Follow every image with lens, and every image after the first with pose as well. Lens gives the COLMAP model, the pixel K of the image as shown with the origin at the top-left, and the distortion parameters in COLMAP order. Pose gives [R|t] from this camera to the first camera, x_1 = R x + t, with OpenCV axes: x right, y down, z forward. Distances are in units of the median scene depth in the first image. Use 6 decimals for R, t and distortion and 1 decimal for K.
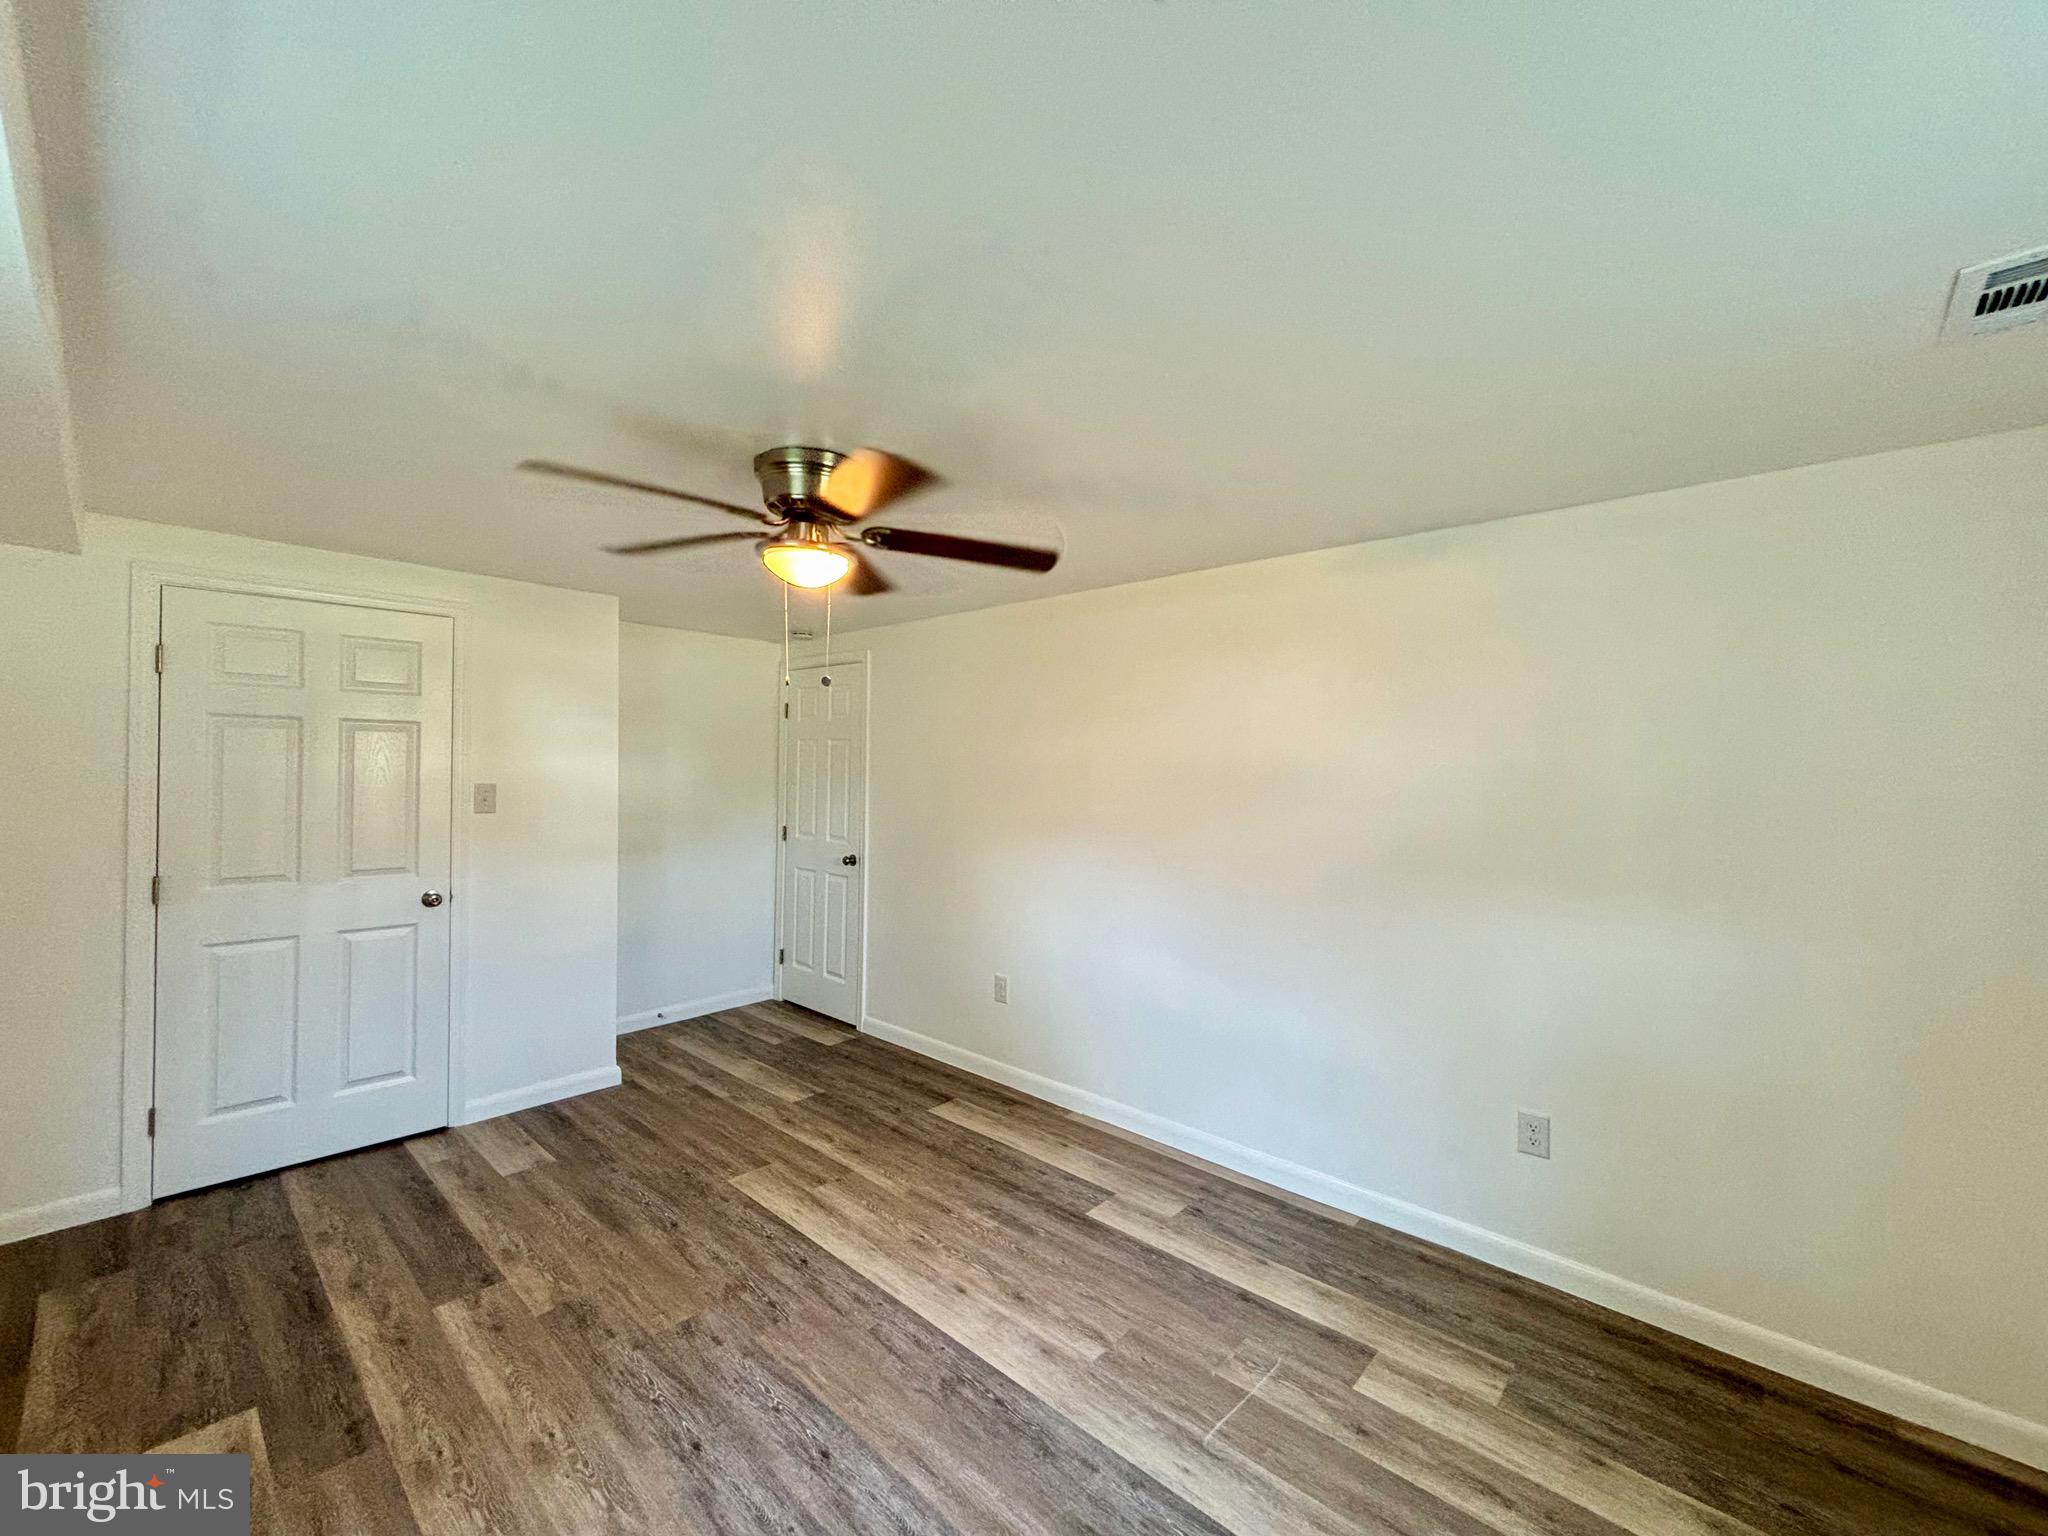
lens RADIAL K [[831.3, 0, 1011.1], [0, 831.3, 768.3], [0, 0, 1]] dist [-0.004463, 0.004413]
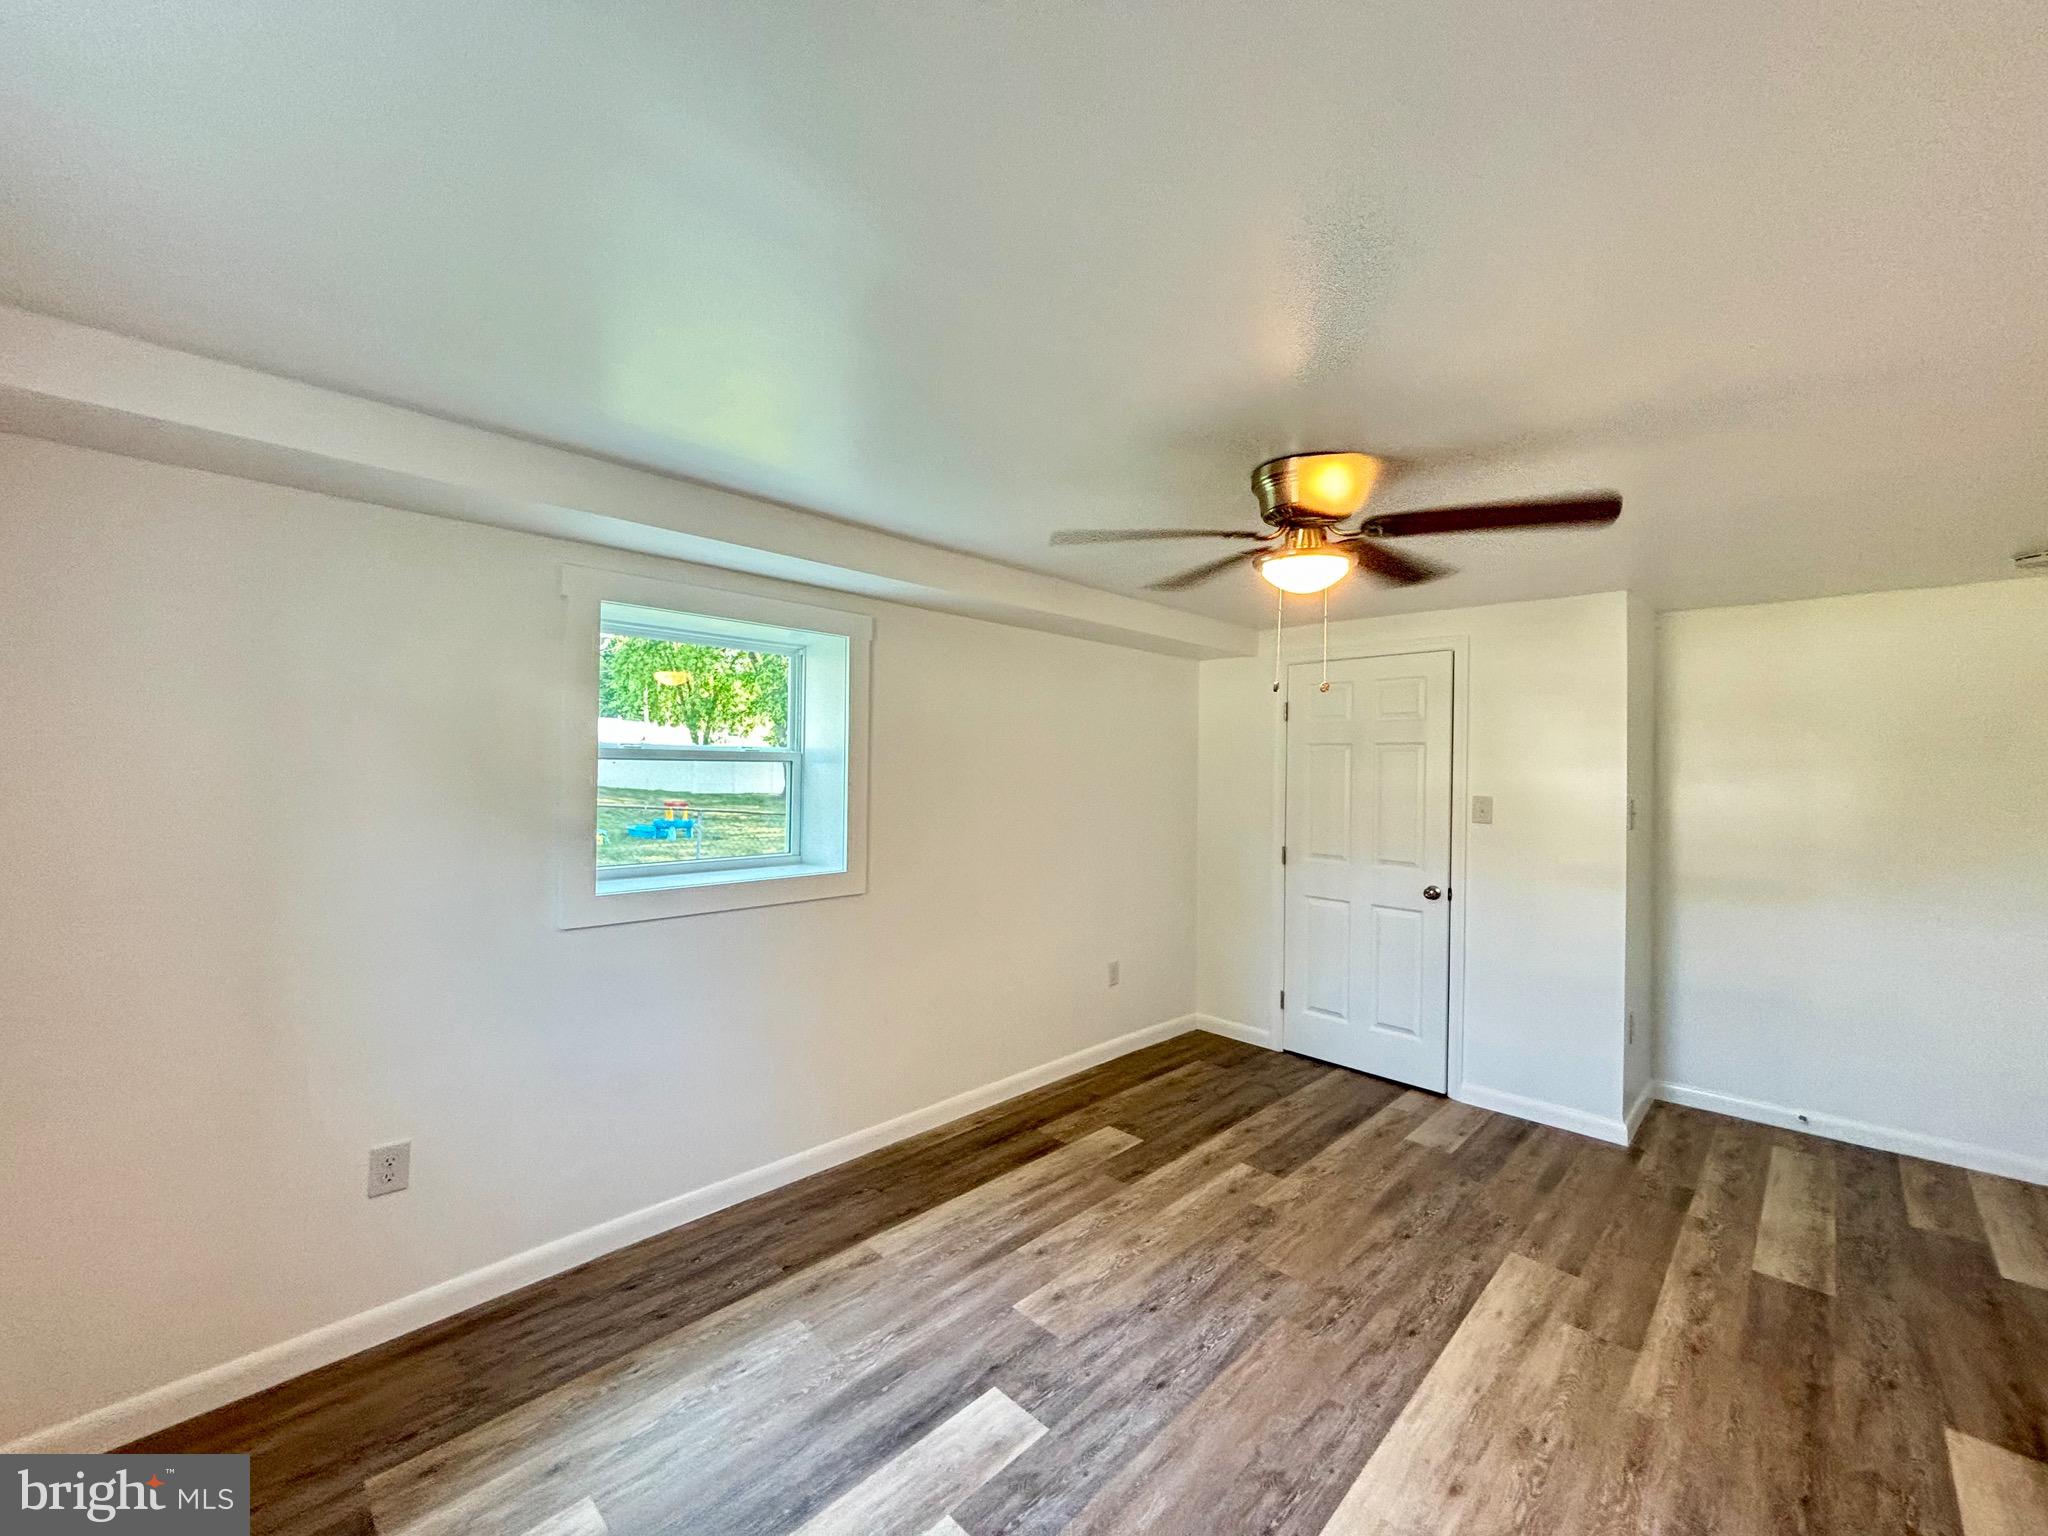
lens RADIAL K [[831.3, 0, 1027.9], [0, 831.3, 762.9], [0, 0, 1]] dist [-0.004463, 0.004413]
pose [[-0.023771, -0.020490, -0.999507, 0.691725], [-0.017708, 0.999642, -0.020072, 0.010062], [0.999561, 0.017222, -0.024125, 0.629902]]
